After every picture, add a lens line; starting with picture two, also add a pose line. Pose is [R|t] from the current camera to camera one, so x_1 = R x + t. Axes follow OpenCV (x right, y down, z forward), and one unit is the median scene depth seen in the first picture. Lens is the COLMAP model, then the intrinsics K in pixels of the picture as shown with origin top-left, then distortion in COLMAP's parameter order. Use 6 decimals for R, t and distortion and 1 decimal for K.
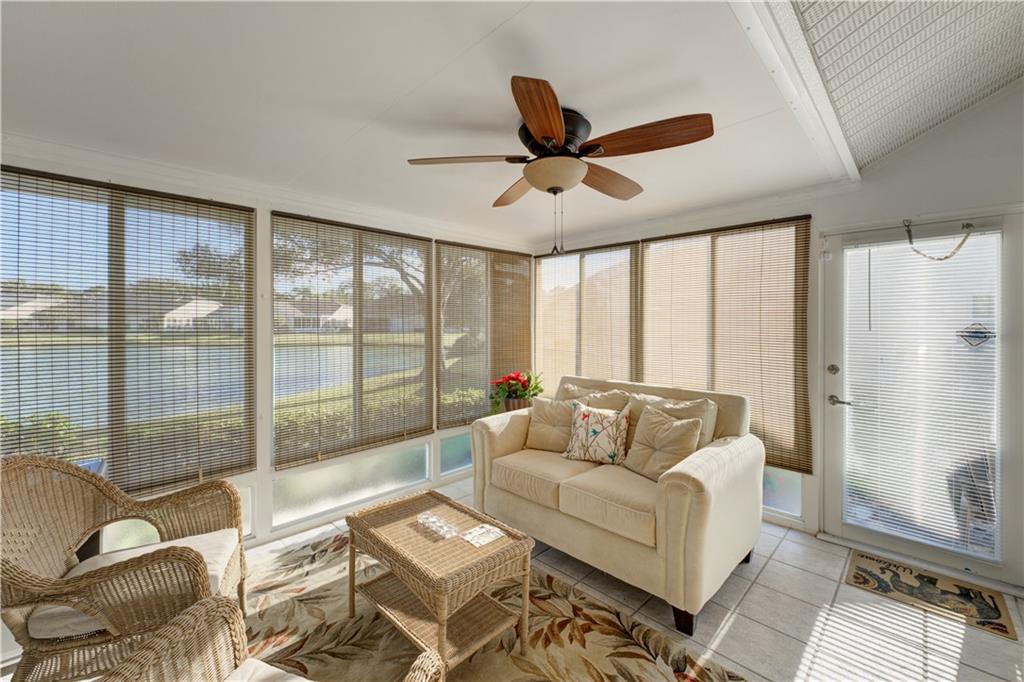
lens RADIAL K [[417.7, 0, 515.0], [0, 417.7, 327.8], [0, 0, 1]] dist [0.001180, 0.000166]
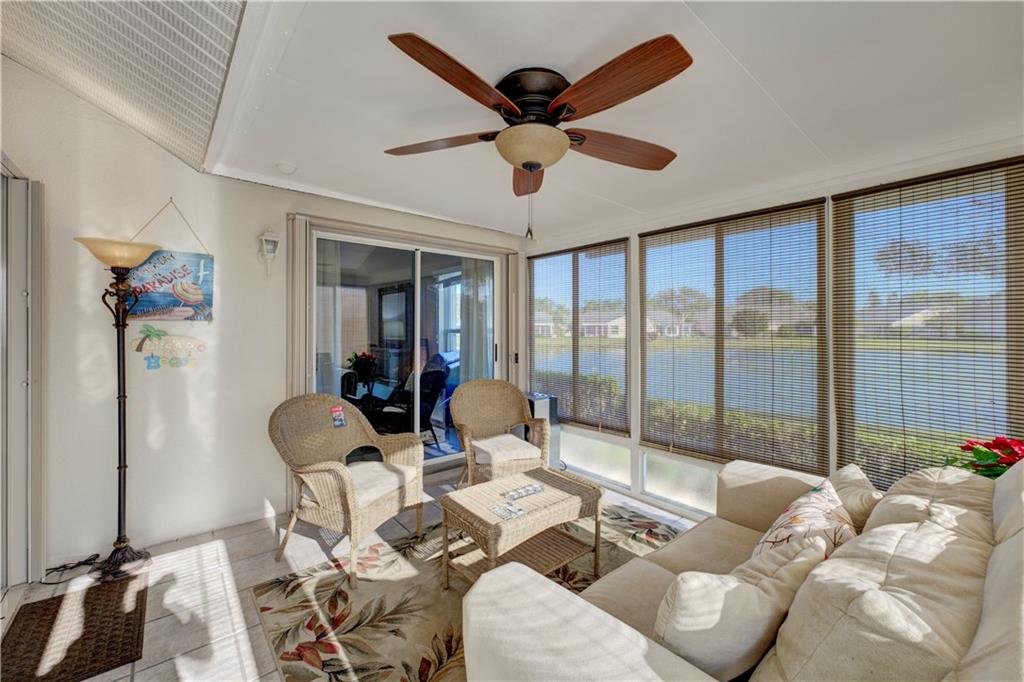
lens RADIAL K [[414.1, 0, 515.3], [0, 414.1, 334.0], [0, 0, 1]] dist [0.000777, 0.000191]
pose [[-0.090852, 0.008949, -0.995824, 0.682837], [-0.011274, 0.999886, 0.010014, 0.008510], [0.995801, 0.012137, -0.090740, 0.749950]]
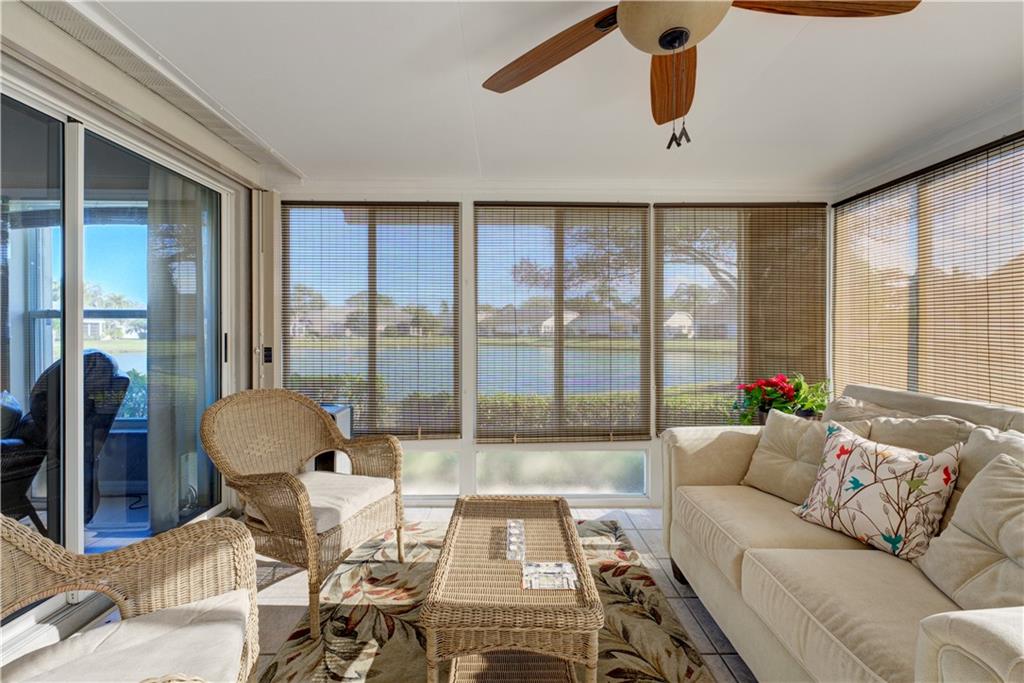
lens RADIAL K [[414.1, 0, 515.3], [0, 414.1, 334.5], [0, 0, 1]] dist [0.000777, 0.000191]
pose [[0.714815, 0.007129, -0.699277, 0.246193], [-0.008290, 0.999964, 0.001720, 0.060491], [0.699264, 0.004567, 0.714848, 0.309693]]
